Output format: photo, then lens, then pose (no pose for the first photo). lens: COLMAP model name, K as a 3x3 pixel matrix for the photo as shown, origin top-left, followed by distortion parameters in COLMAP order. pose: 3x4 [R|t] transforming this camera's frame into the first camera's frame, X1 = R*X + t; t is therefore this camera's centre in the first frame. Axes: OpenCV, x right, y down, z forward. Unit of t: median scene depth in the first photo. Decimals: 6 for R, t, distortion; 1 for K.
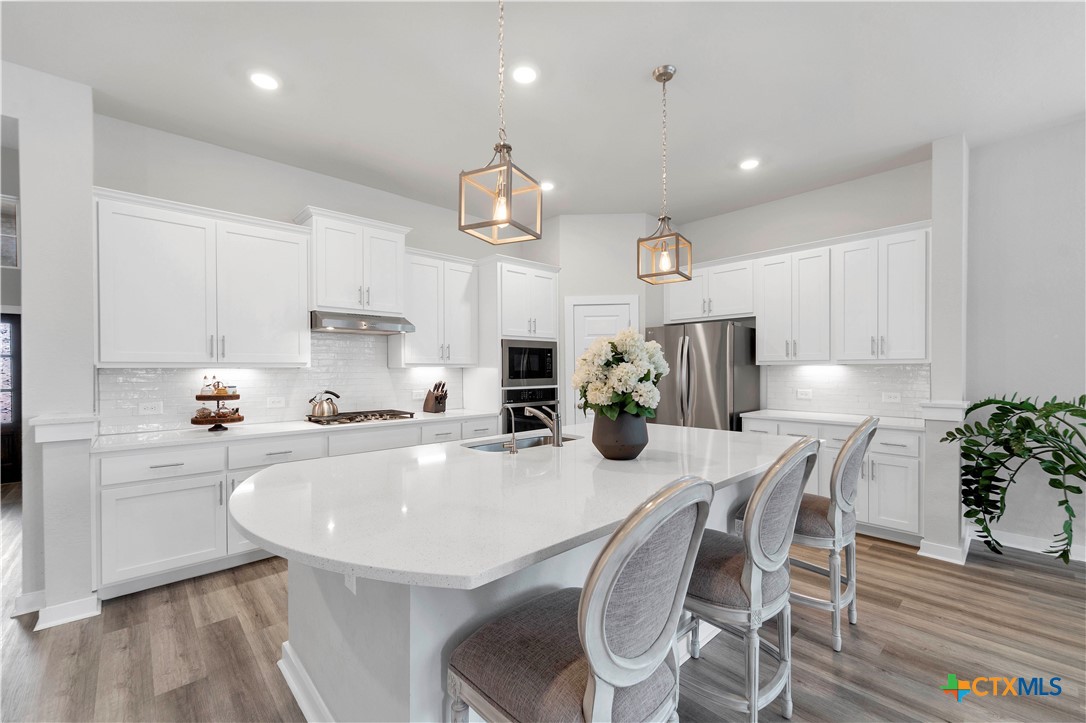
lens RADIAL K [[444.3, 0, 545.4], [0, 444.3, 365.7], [0, 0, 1]] dist [-0.000352, -0.000123]
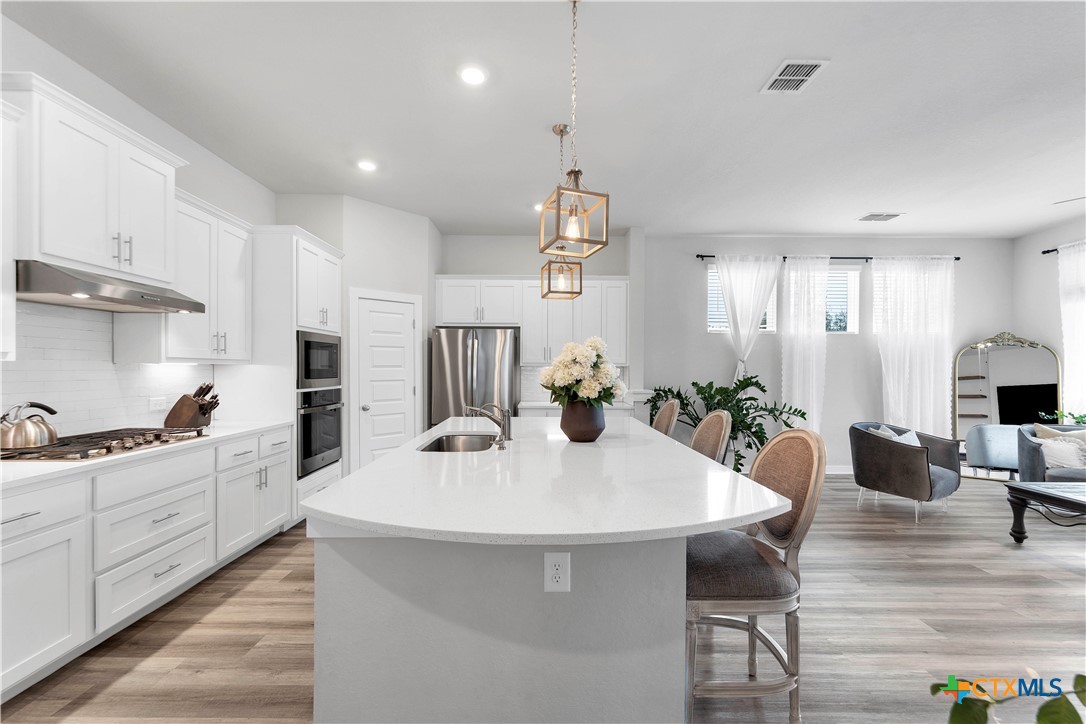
lens RADIAL K [[444.3, 0, 543.1], [0, 444.3, 368.9], [0, 0, 1]] dist [-0.000352, -0.000123]
pose [[0.686516, 0.007755, 0.727073, -0.381463], [-0.015298, 0.999876, 0.003780, 0.000821], [-0.726953, -0.013718, 0.686550, 0.108955]]
